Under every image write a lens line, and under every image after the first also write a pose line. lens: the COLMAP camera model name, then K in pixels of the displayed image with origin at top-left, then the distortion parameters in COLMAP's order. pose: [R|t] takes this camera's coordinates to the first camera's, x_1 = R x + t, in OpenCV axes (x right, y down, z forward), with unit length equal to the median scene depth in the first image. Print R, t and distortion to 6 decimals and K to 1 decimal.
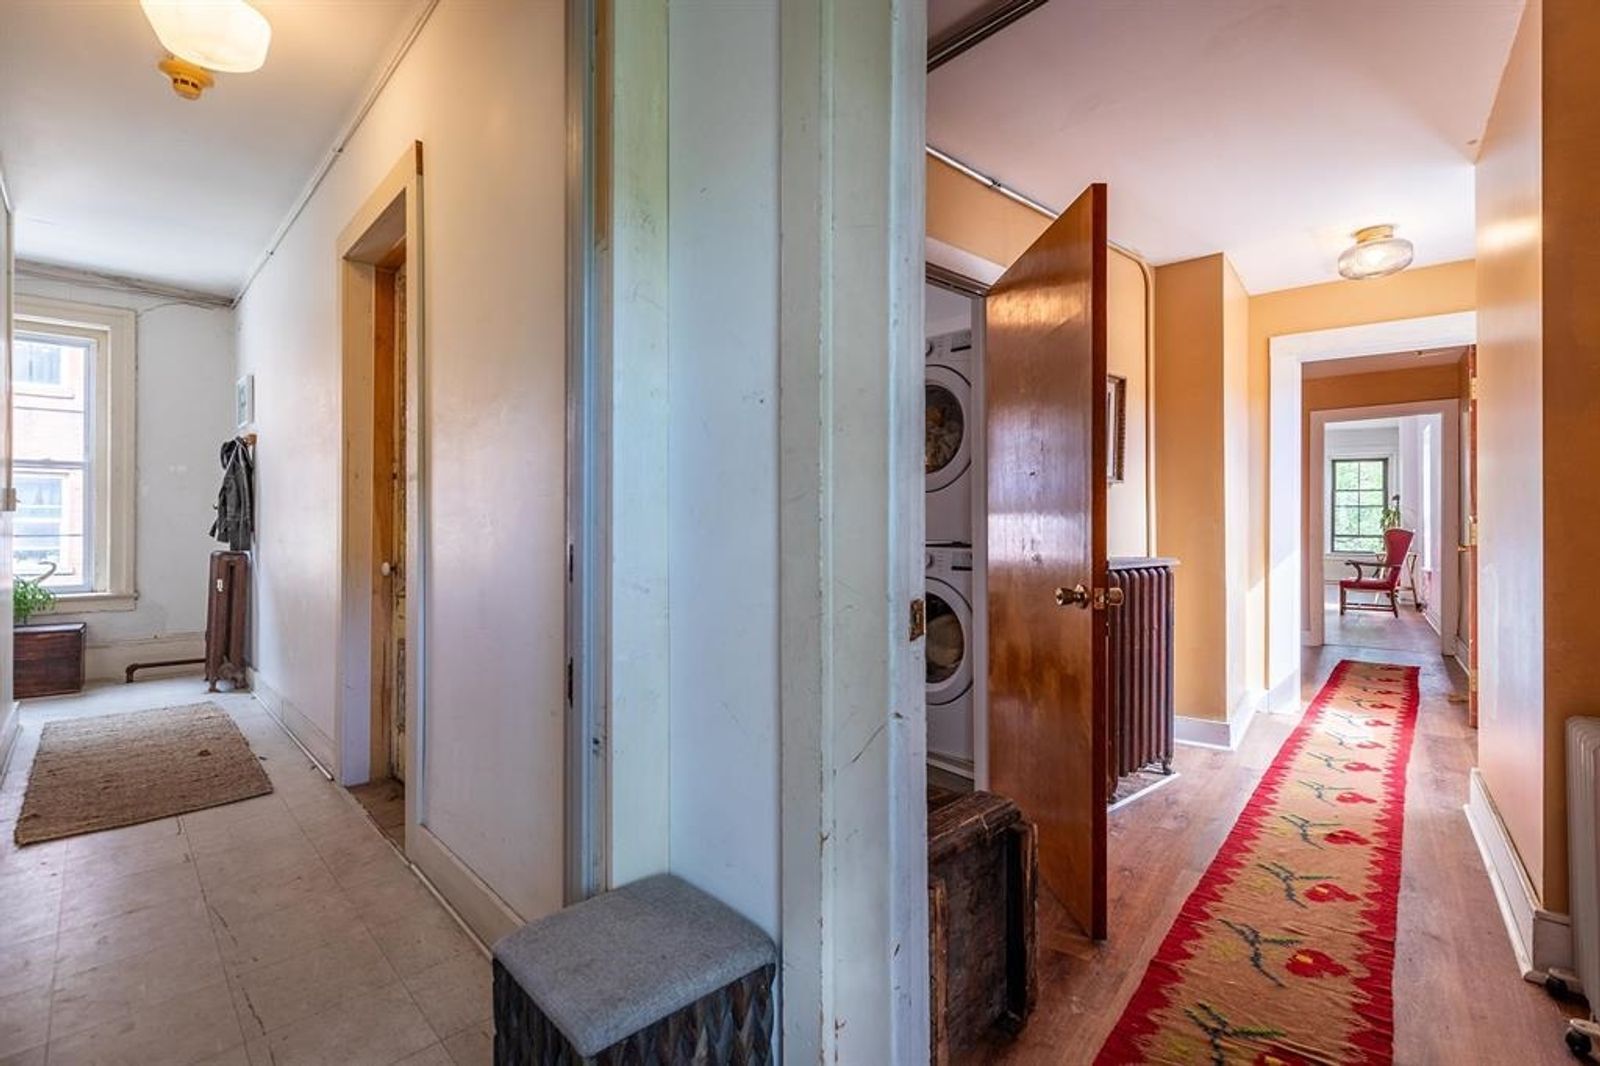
lens RADIAL K [[723.8, 0, 831.6], [0, 723.8, 519.0], [0, 0, 1]] dist [0.004449, 0.000815]
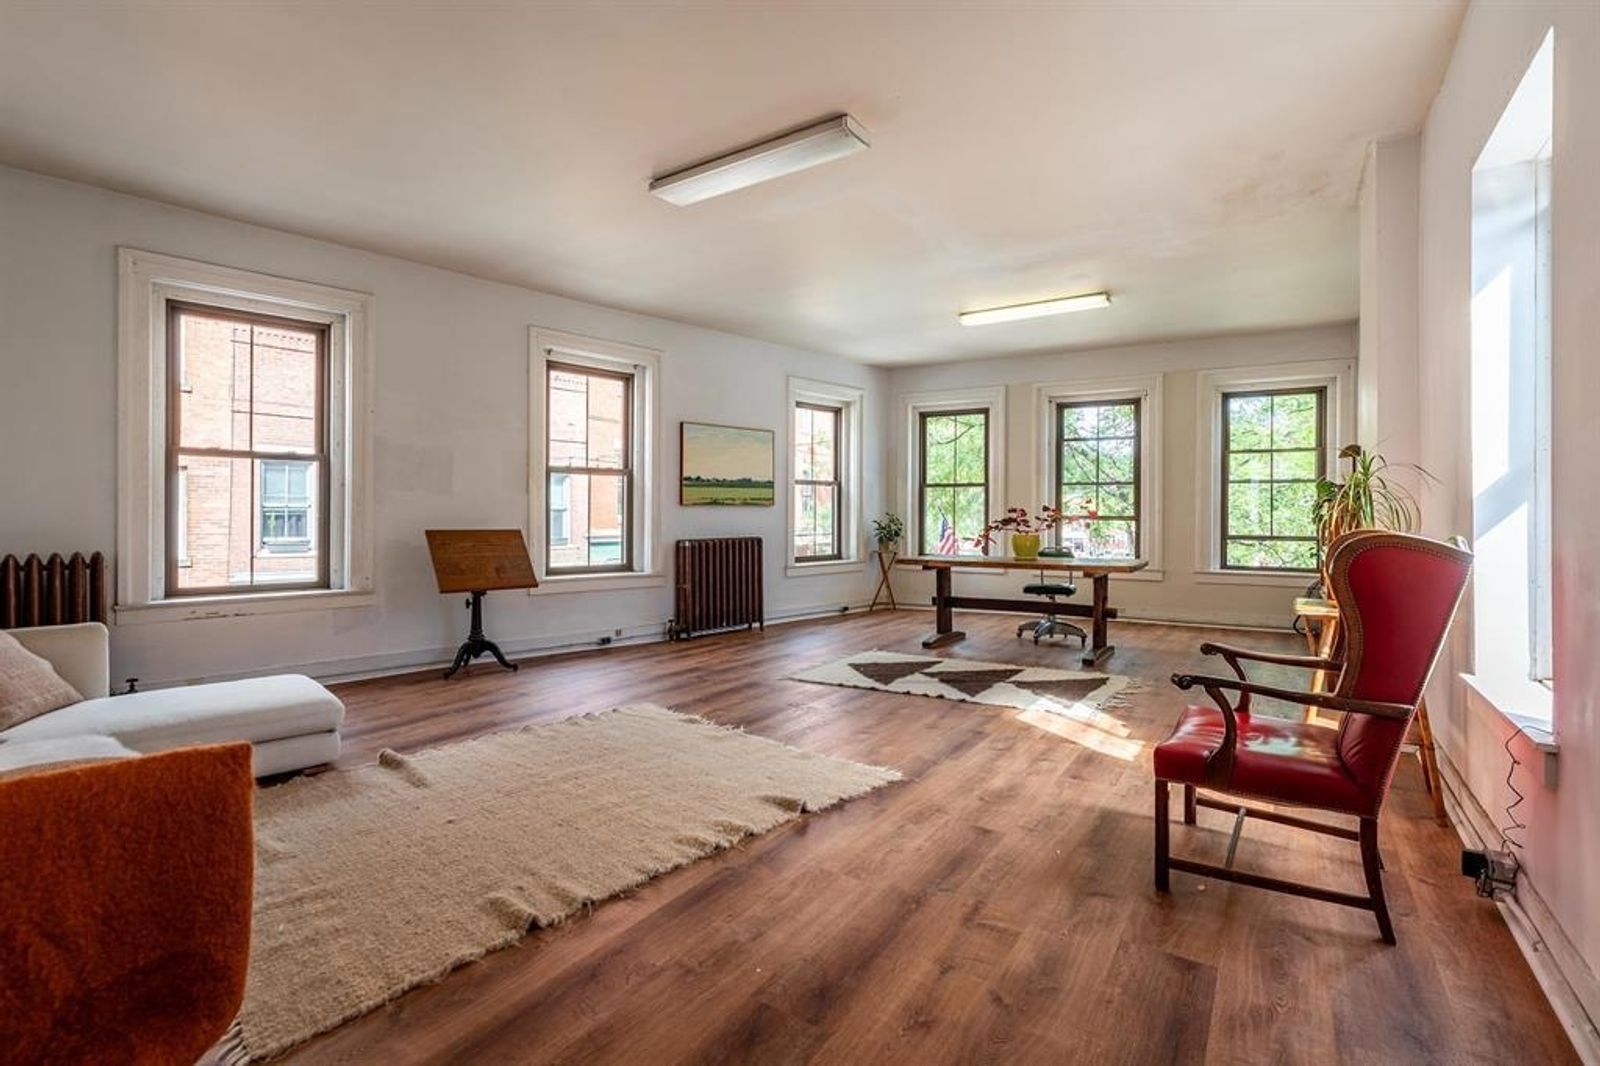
lens RADIAL K [[723.8, 0, 815.5], [0, 723.8, 522.5], [0, 0, 1]] dist [0.004449, 0.000815]
pose [[0.998719, -0.004091, 0.050441, 0.427280], [0.003371, 0.999891, 0.014341, 0.004080], [-0.050494, -0.014152, 0.998624, 0.567903]]
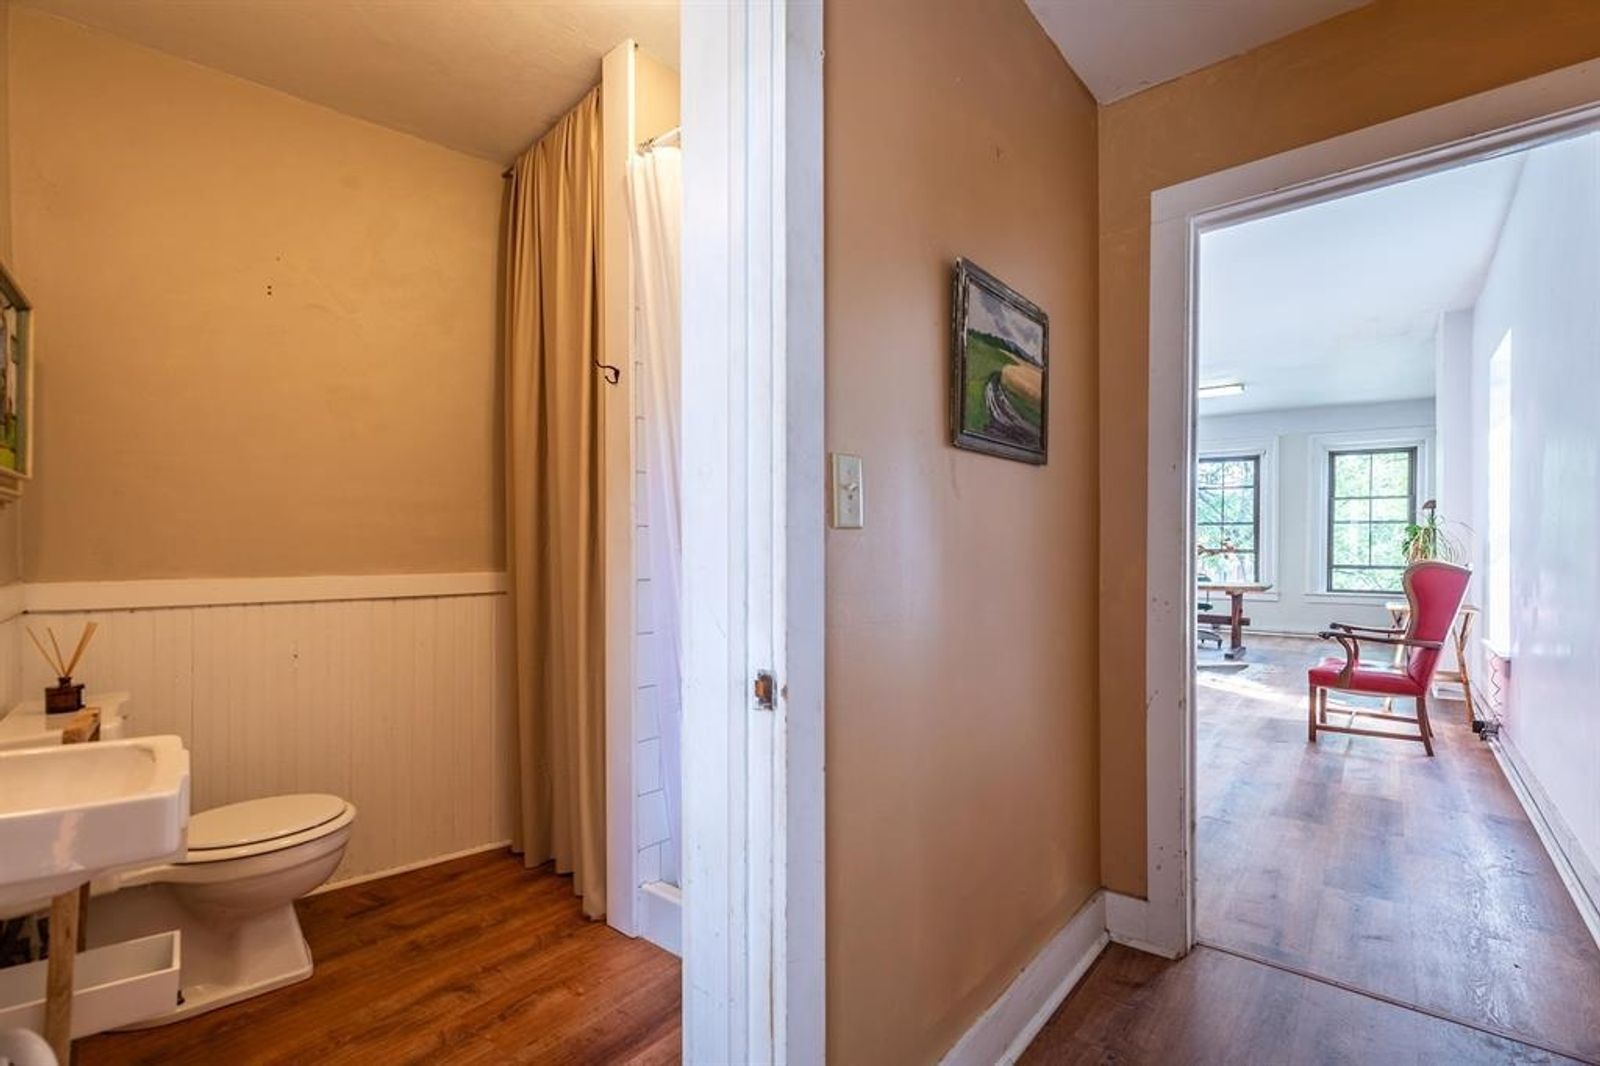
lens RADIAL K [[723.8, 0, 822.2], [0, 723.8, 555.3], [0, 0, 1]] dist [0.004449, 0.000815]
pose [[0.999445, -0.002703, -0.033203, 0.292784], [0.003279, 0.999845, 0.017314, -0.000369], [0.033151, -0.017414, 0.999299, 0.378941]]
